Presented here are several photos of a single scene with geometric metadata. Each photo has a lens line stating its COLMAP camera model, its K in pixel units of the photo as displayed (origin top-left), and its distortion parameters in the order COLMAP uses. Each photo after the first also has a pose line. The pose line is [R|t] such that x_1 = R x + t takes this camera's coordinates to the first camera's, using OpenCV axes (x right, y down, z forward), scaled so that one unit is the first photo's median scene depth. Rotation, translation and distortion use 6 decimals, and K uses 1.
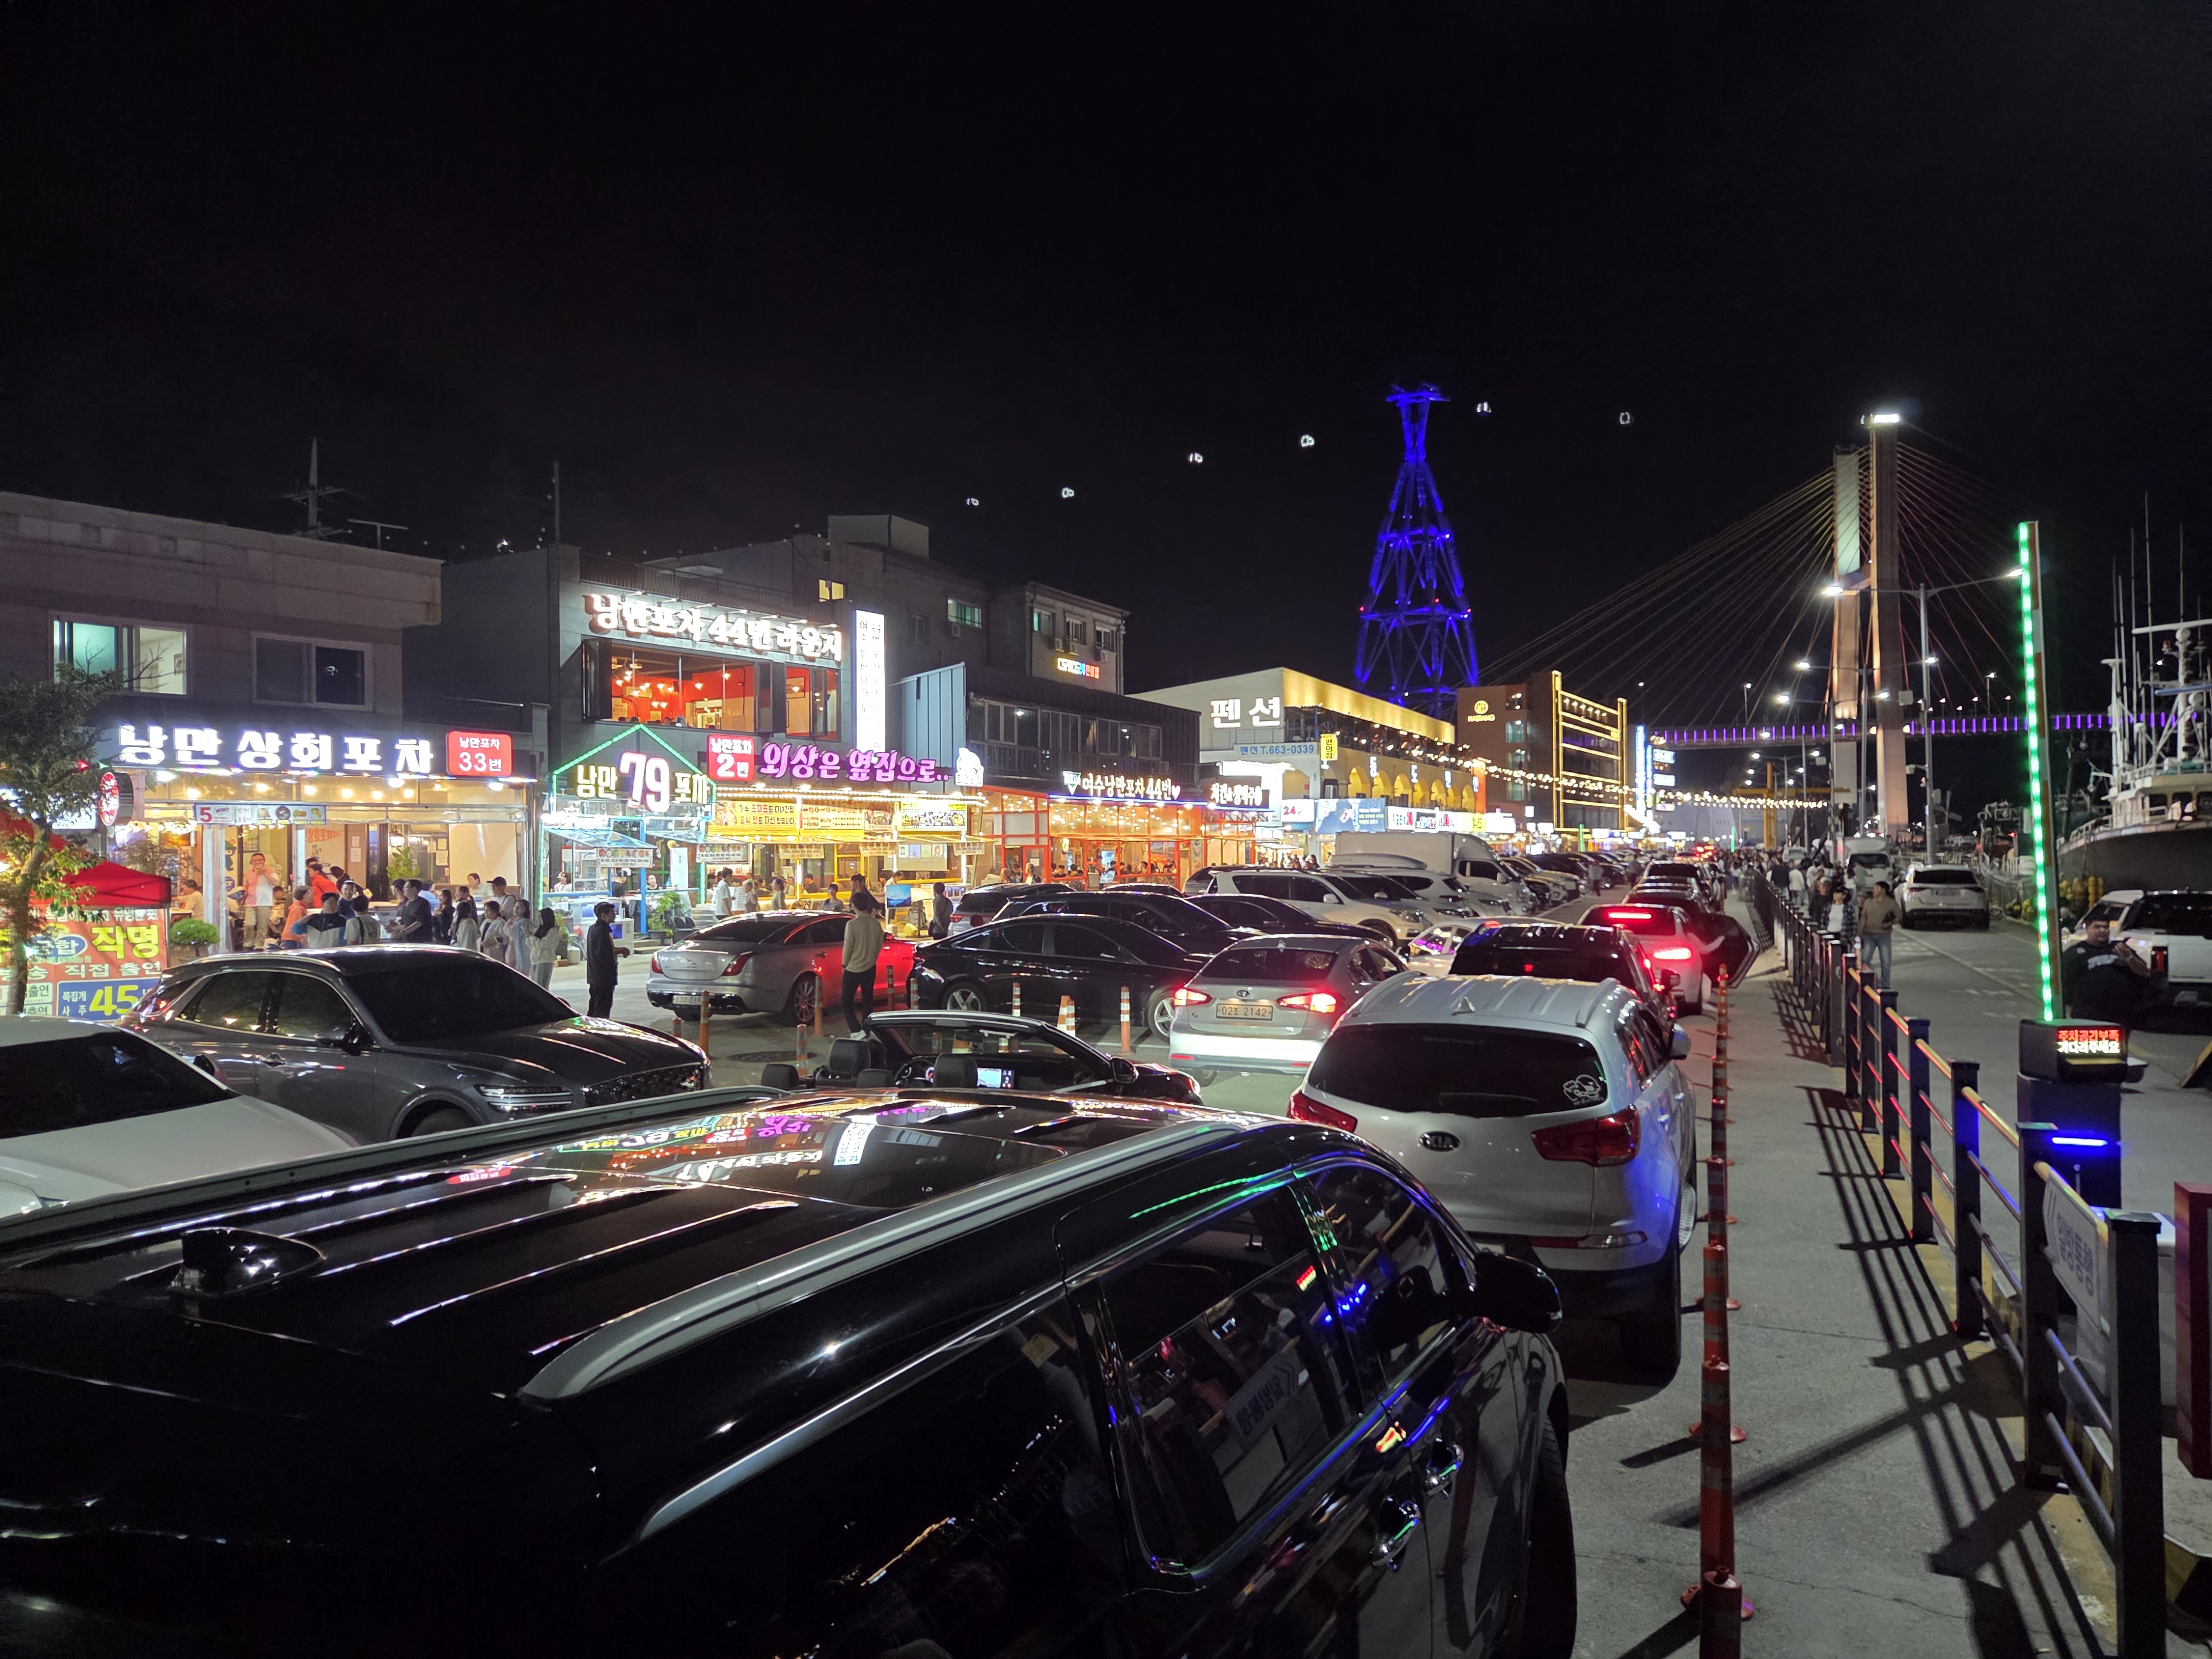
lens RADIAL K [[1503.5, 0, 1106.0], [0, 1503.5, 829.5], [0, 0, 1]] dist [0.053687, -0.001126]
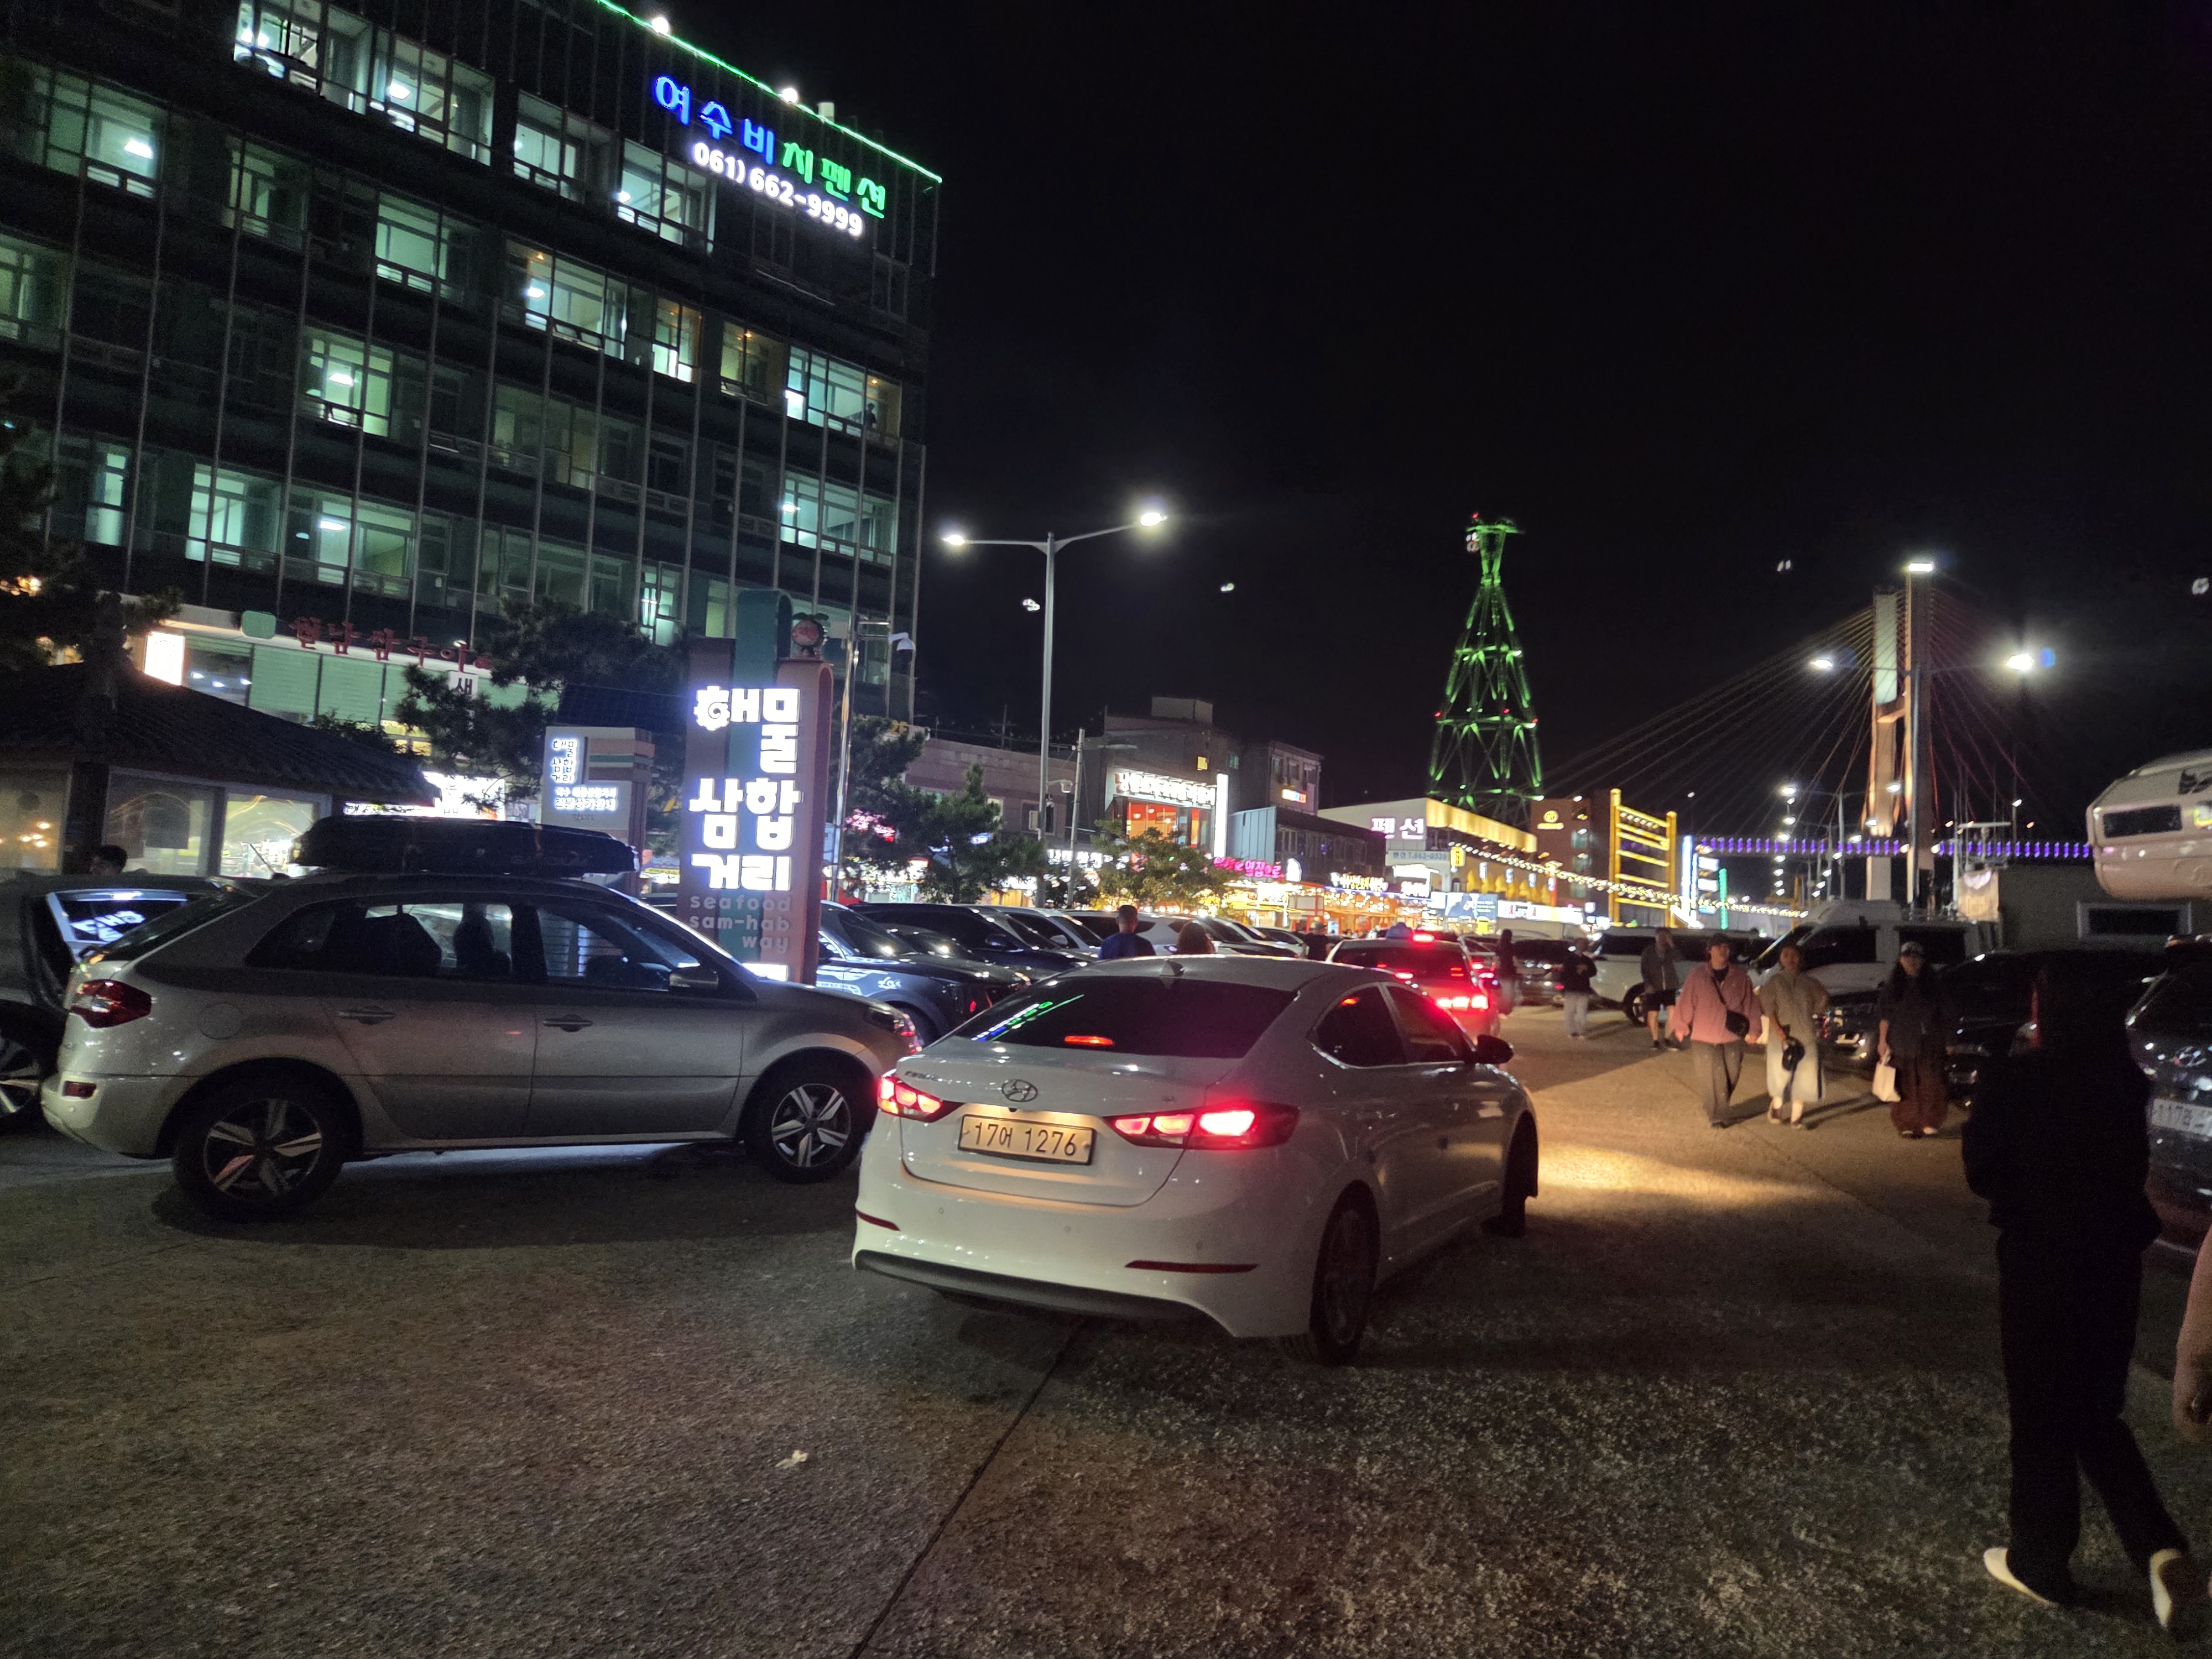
lens RADIAL K [[1579.7, 0, 1111.1], [0, 1579.7, 793.8], [0, 0, 1]] dist [0.068416, 0.001028]
pose [[0.998729, 0.048425, -0.013996, -0.138064], [-0.049254, 0.996560, -0.066655, 0.002054], [0.010720, 0.067260, 0.997678, -0.431531]]
